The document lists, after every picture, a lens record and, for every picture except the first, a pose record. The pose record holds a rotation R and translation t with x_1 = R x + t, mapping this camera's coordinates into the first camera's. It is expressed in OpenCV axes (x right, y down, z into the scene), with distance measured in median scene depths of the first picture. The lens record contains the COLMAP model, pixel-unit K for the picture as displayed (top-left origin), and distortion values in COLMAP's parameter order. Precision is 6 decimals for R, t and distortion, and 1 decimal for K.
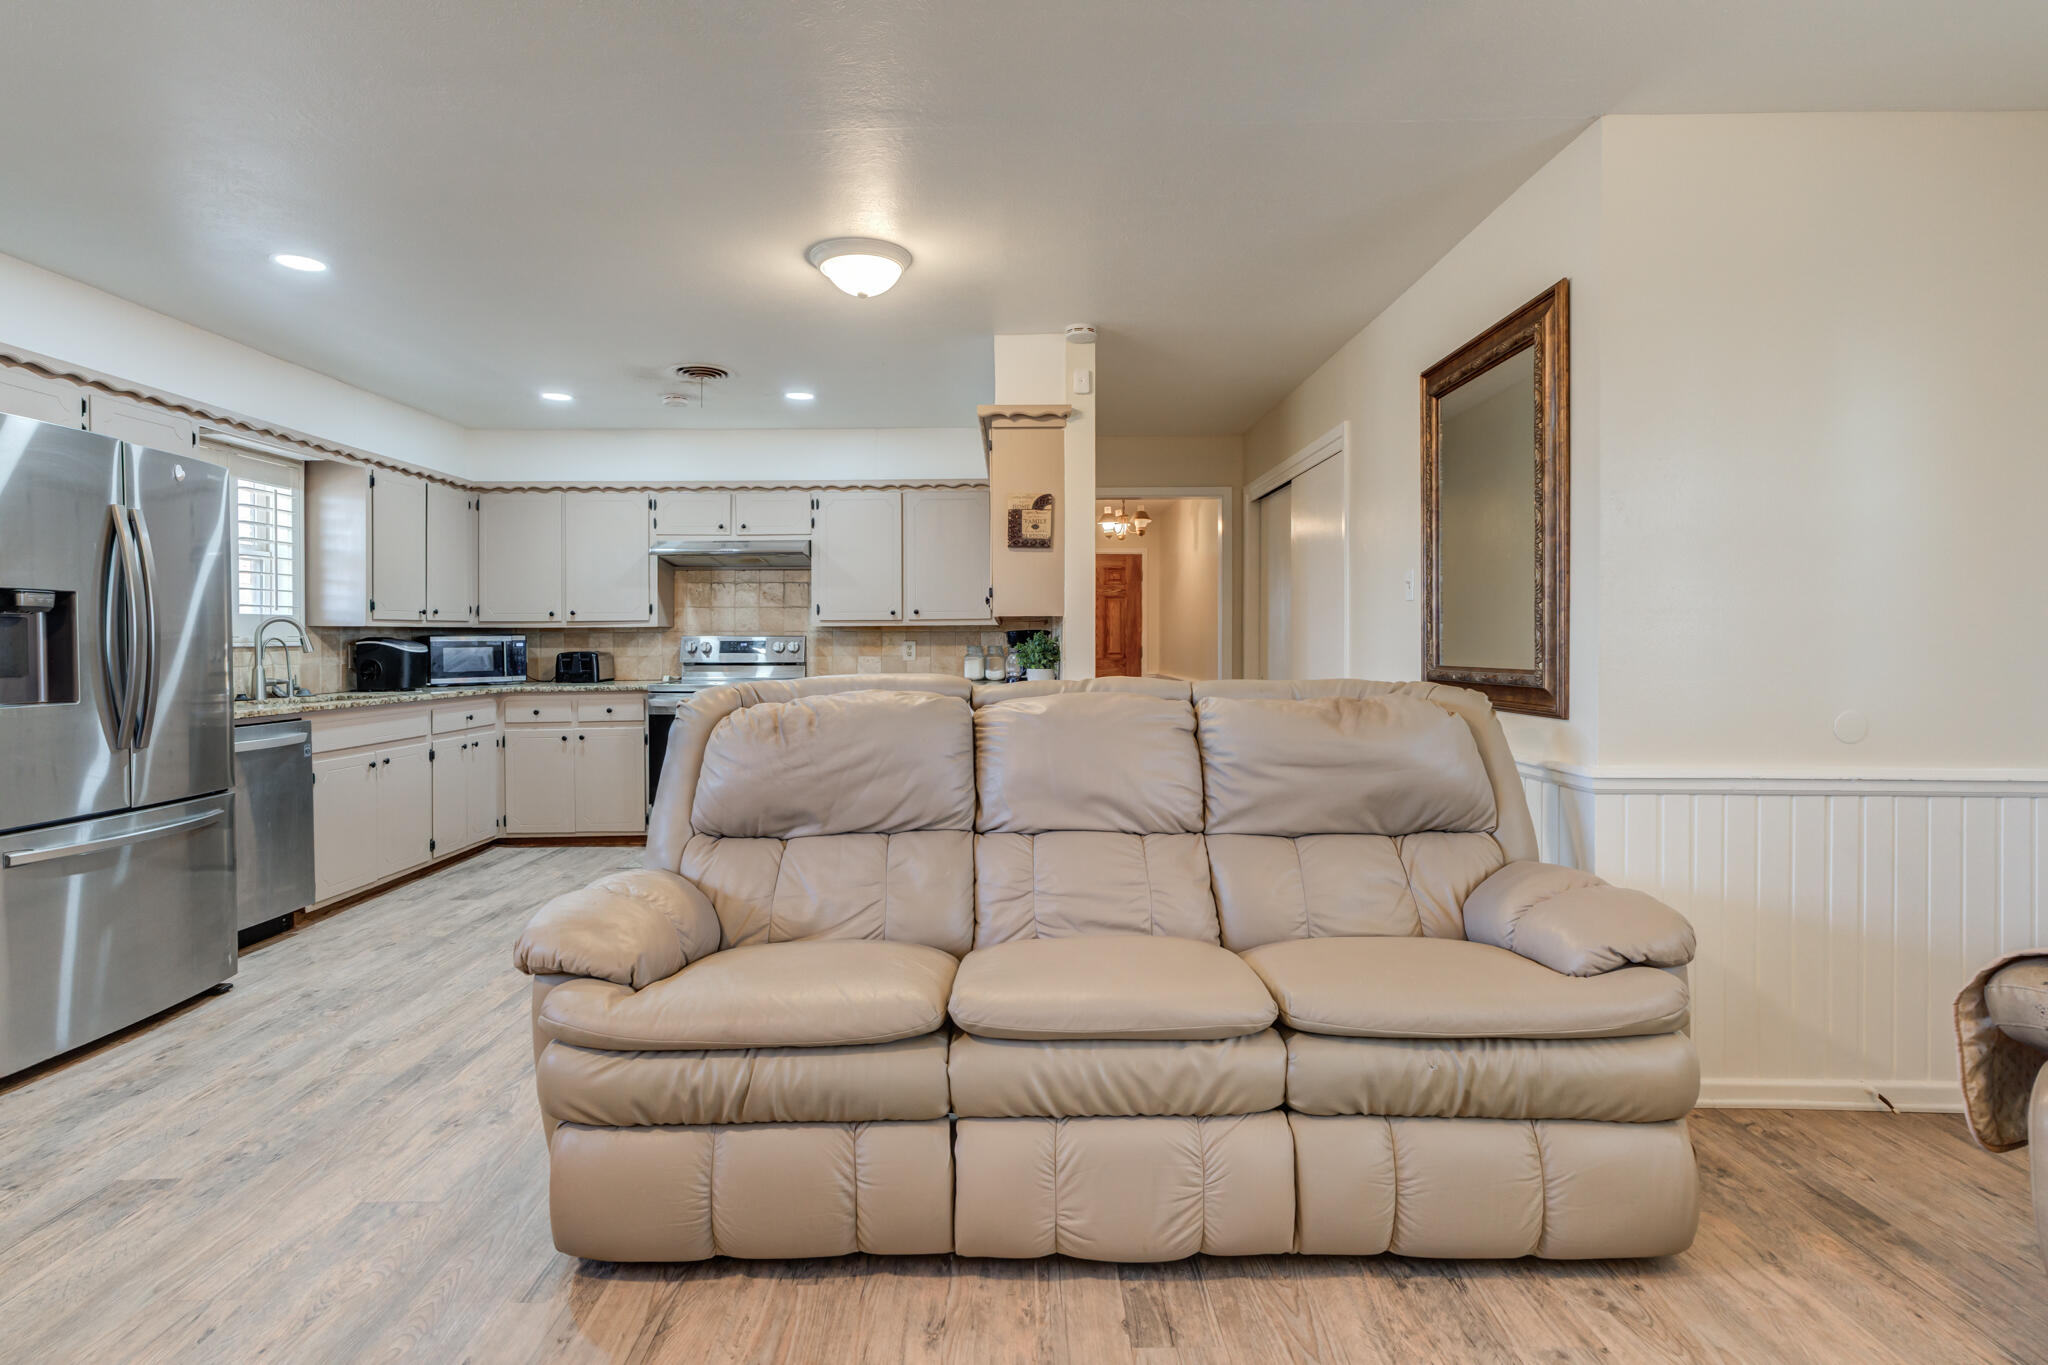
lens RADIAL K [[1019.2, 0, 1008.5], [0, 1019.2, 645.2], [0, 0, 1]] dist [-0.005367, 0.015141]
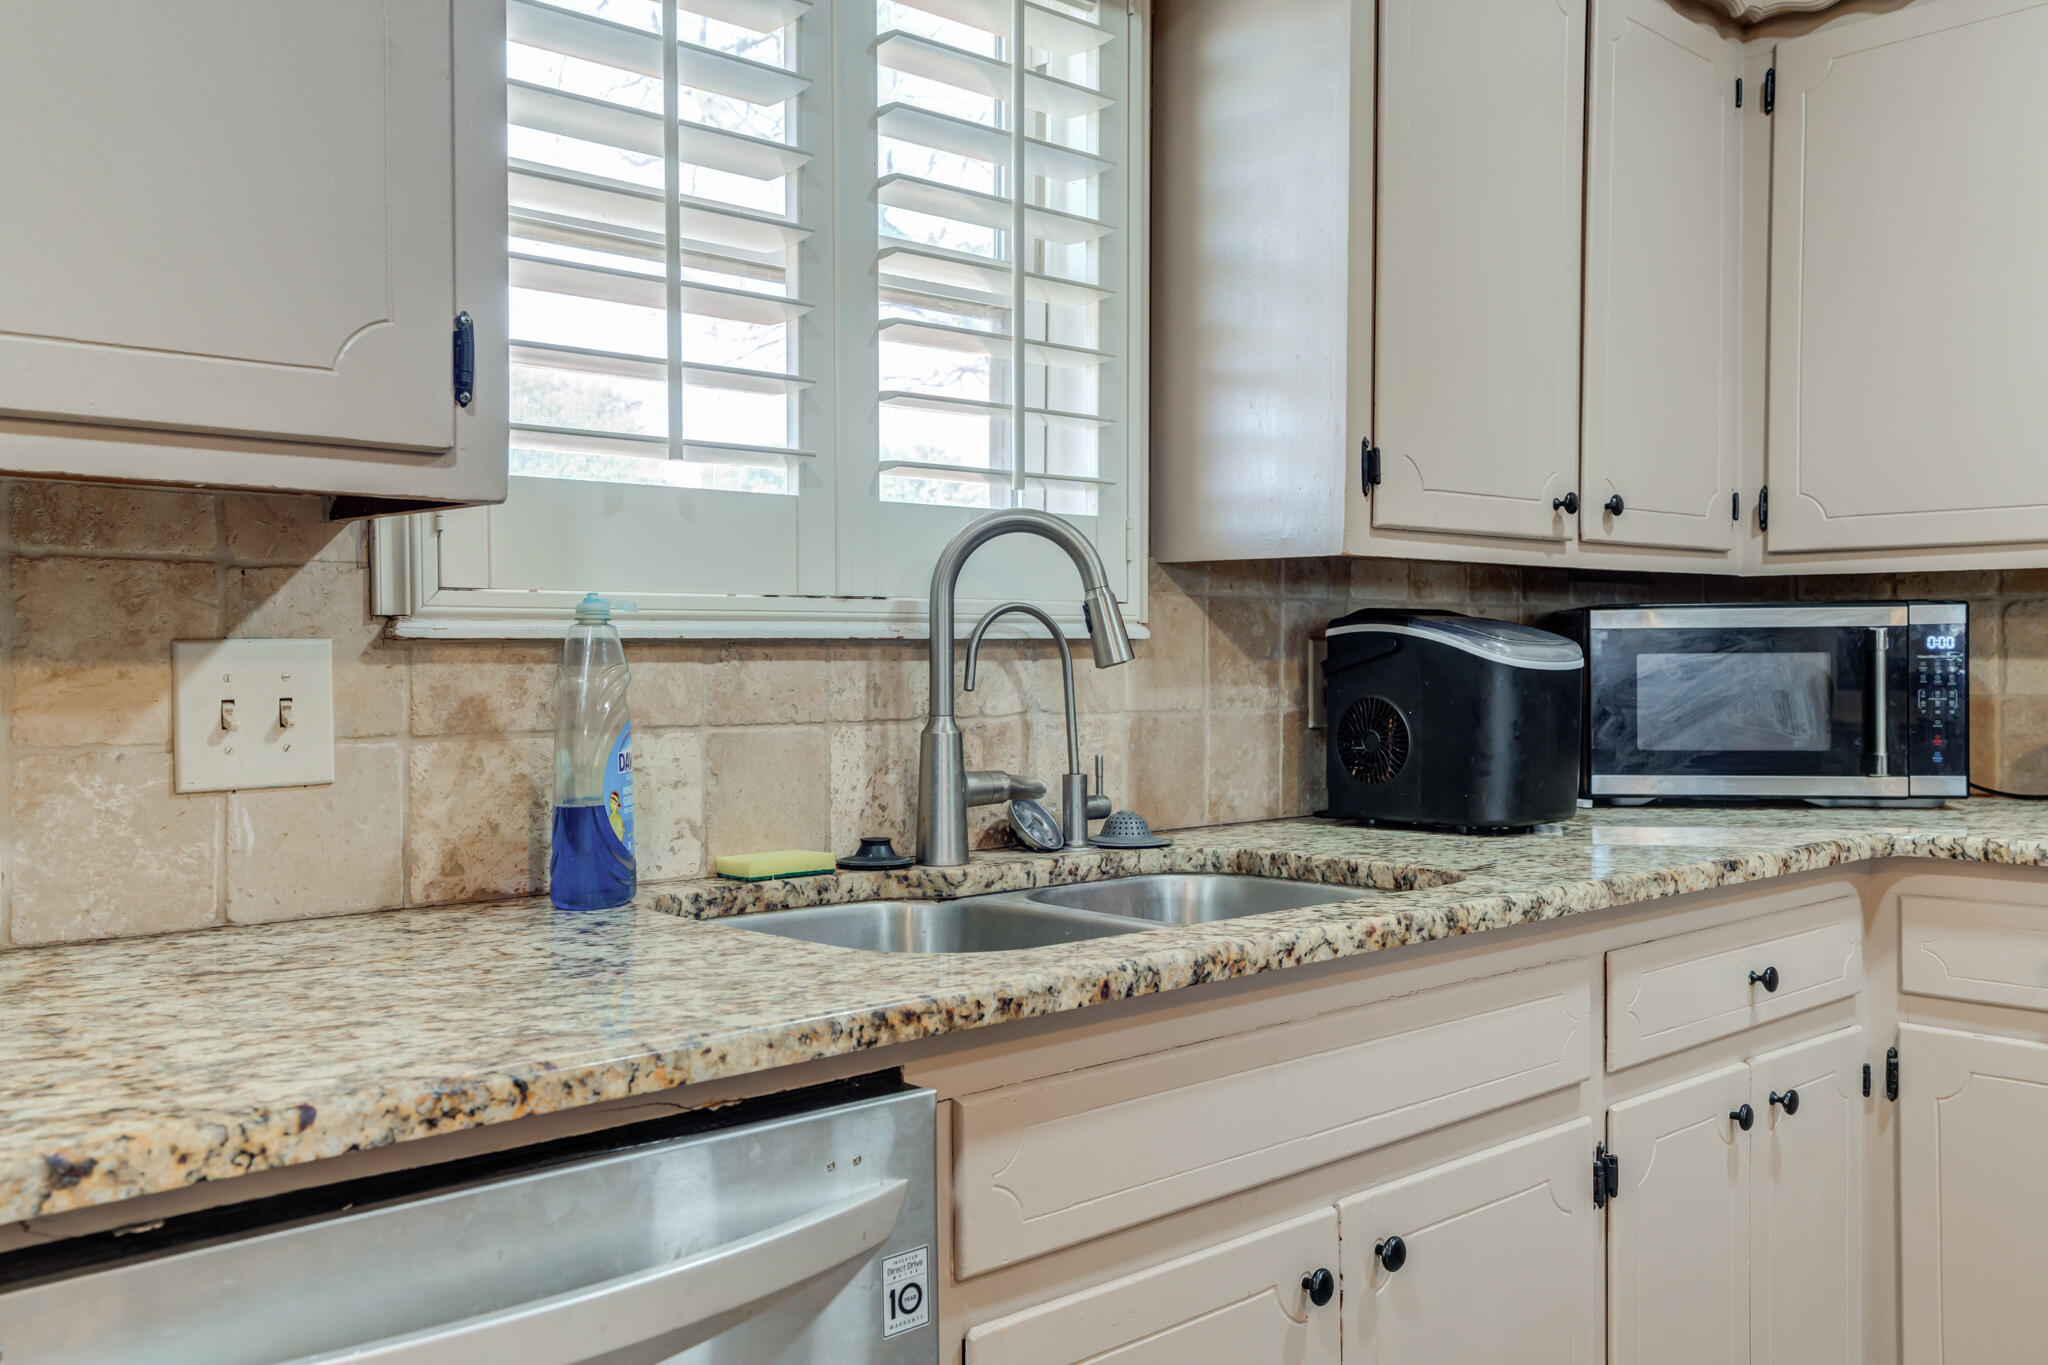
lens RADIAL K [[1727.9, 0, 1030.0], [0, 1727.9, 671.1], [0, 0, 1]] dist [0.045412, -0.001960]
pose [[0.687150, 0.013263, -0.726394, -0.391881], [-0.008014, 0.999911, 0.010676, 0.003990], [0.726471, -0.001514, 0.687195, 0.674812]]
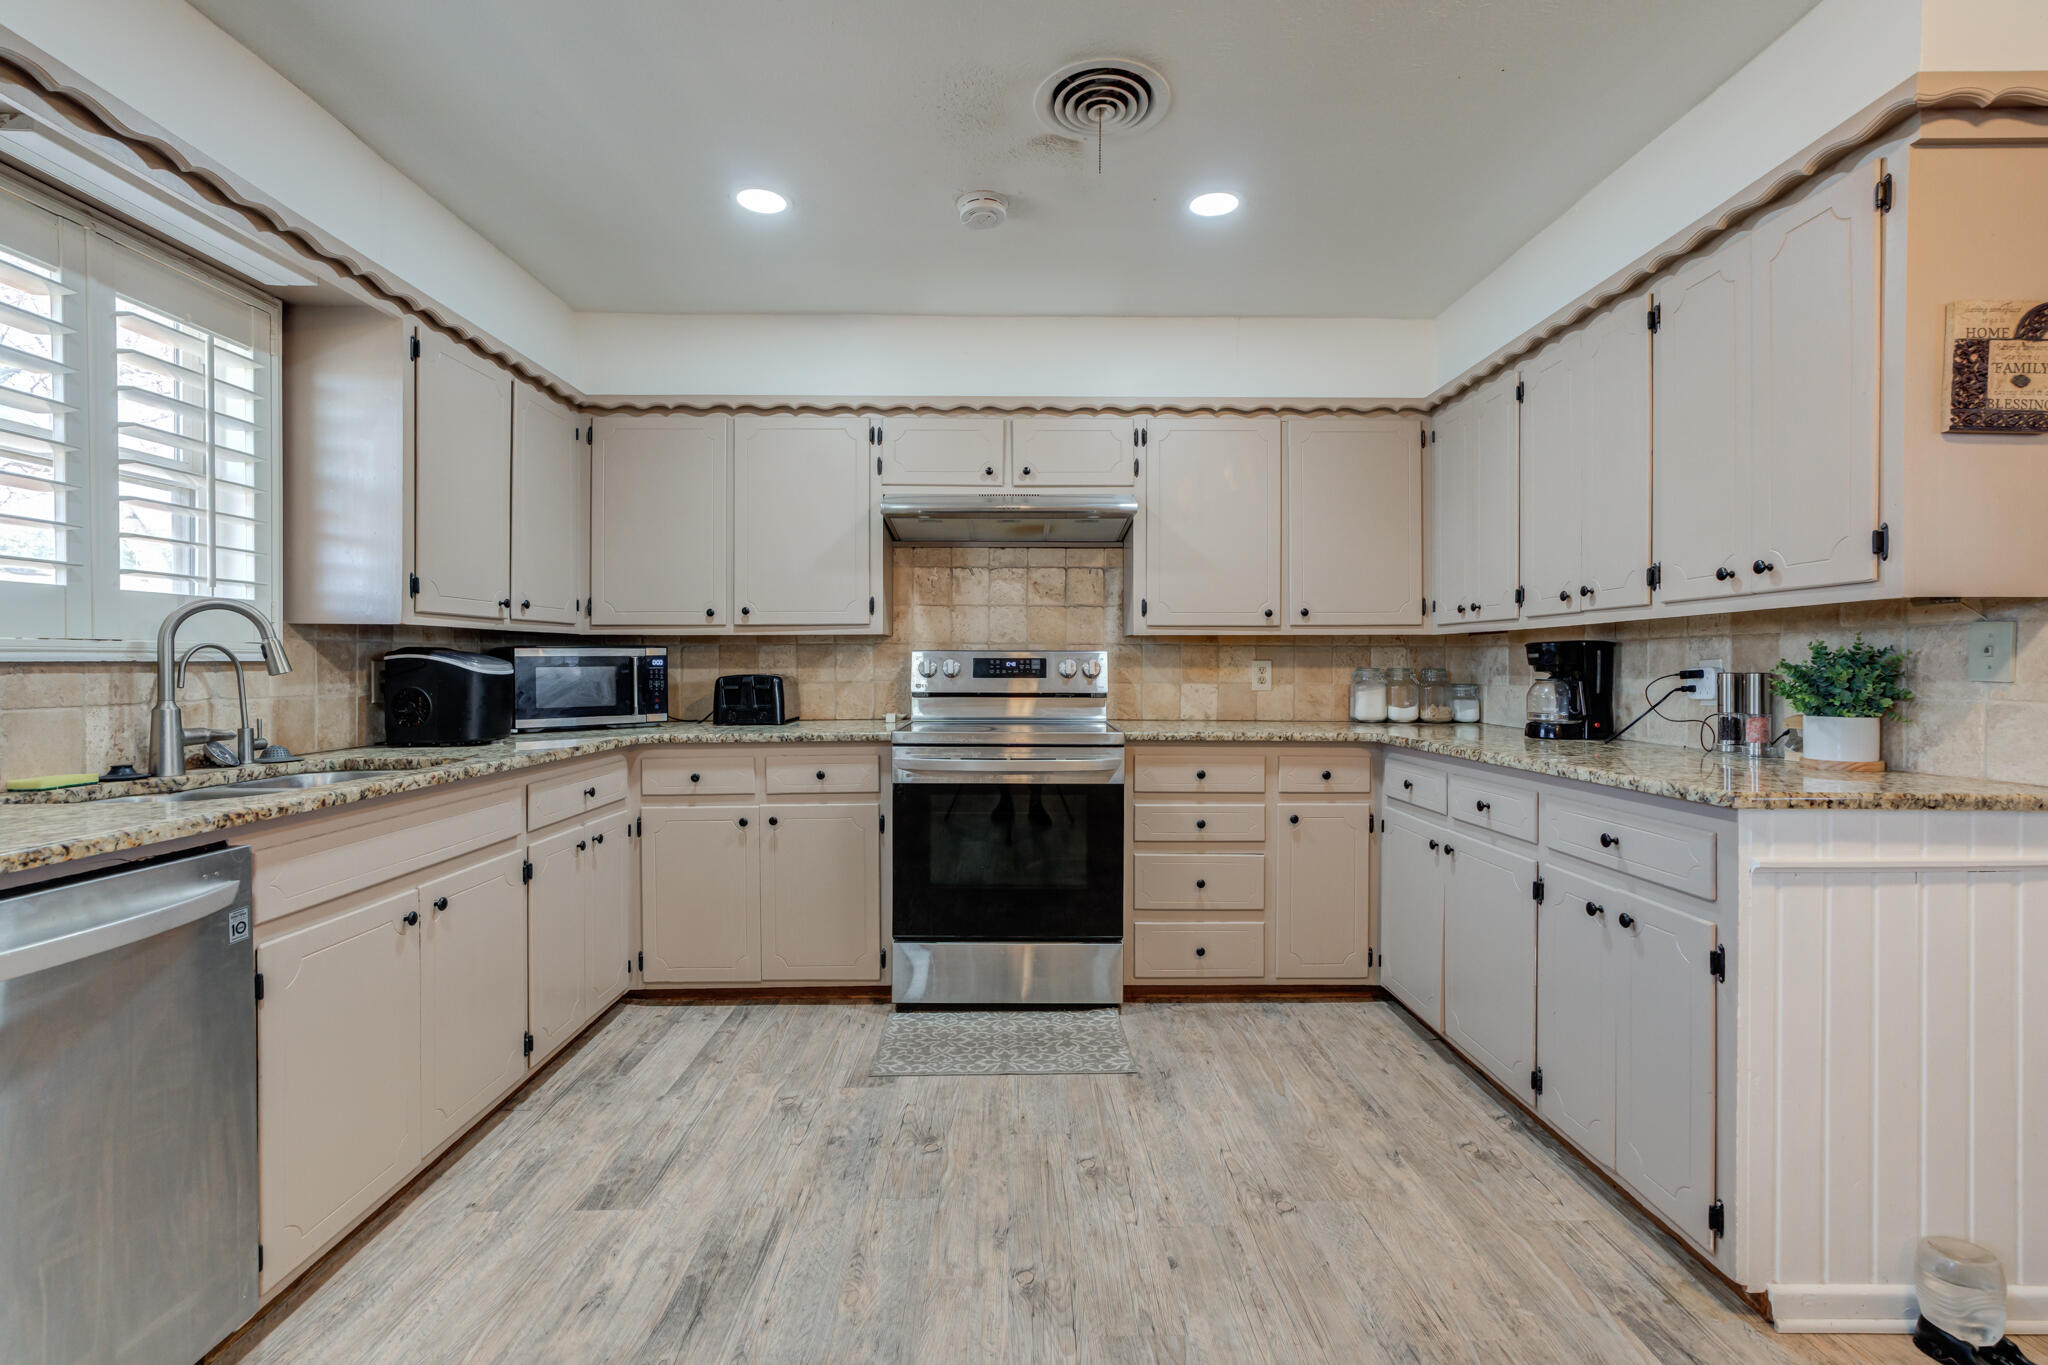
lens RADIAL K [[930.2, 0, 1025.1], [0, 930.2, 669.4], [0, 0, 1]] dist [-0.021187, 0.018677]
pose [[0.999797, 0.004502, 0.019652, -0.319648], [-0.004509, 0.999990, 0.000305, 0.002739], [-0.019651, -0.000394, 0.999807, 0.519064]]
